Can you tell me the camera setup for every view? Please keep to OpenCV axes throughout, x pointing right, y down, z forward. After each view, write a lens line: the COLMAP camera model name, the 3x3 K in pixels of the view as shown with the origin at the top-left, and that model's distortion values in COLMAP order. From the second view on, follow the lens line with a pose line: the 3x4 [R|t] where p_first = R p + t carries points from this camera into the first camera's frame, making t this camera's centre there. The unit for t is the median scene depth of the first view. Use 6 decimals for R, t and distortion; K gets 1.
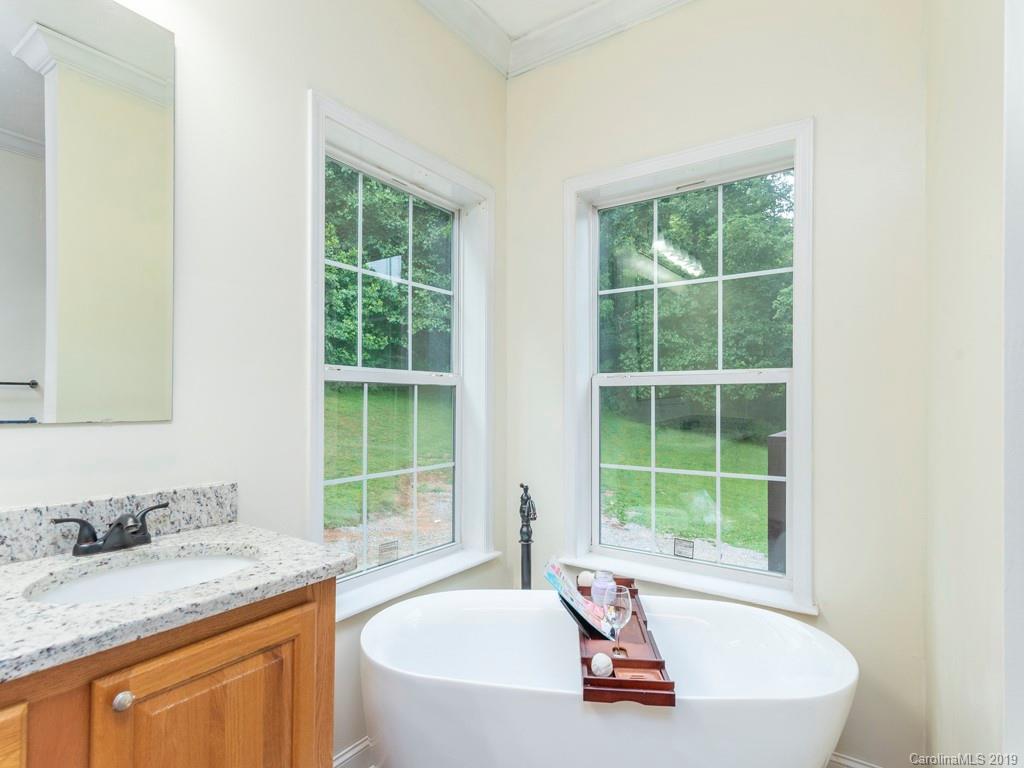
lens RADIAL K [[548.1, 0, 510.8], [0, 548.1, 387.8], [0, 0, 1]] dist [0.013054, -0.002194]
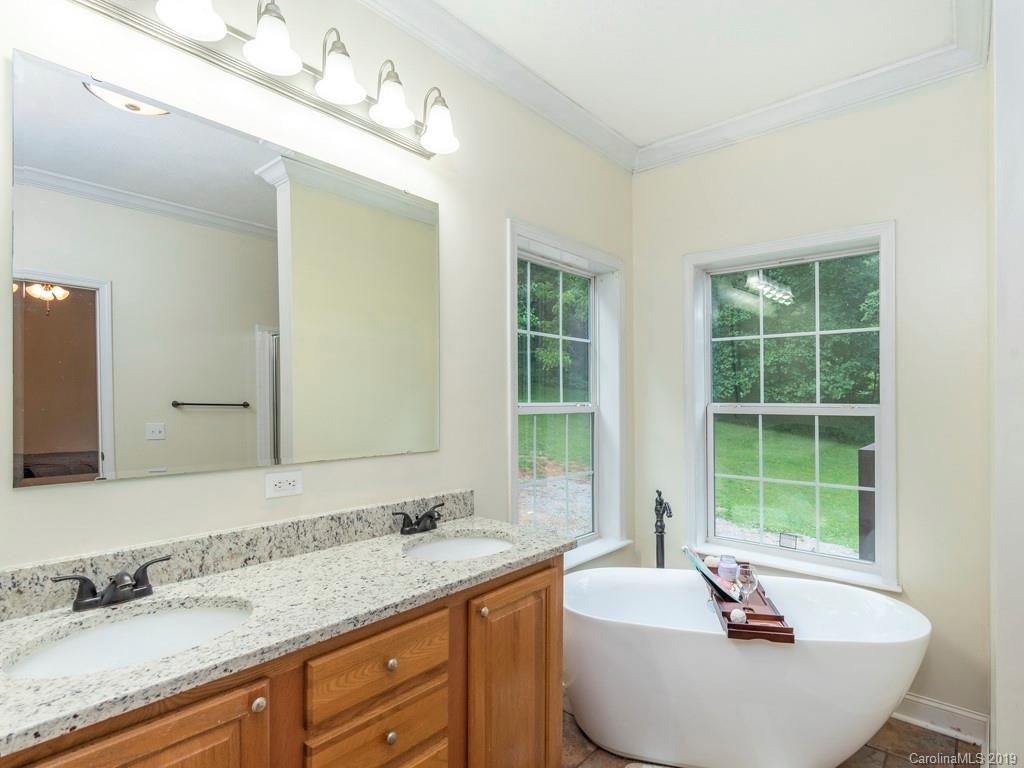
lens RADIAL K [[499.8, 0, 513.0], [0, 499.8, 403.4], [0, 0, 1]] dist [0.002427, 0.002646]
pose [[0.986666, -0.019013, -0.161644, -0.135954], [0.022747, 0.999515, 0.021281, -0.075704], [0.161160, -0.024674, 0.986620, -0.276431]]
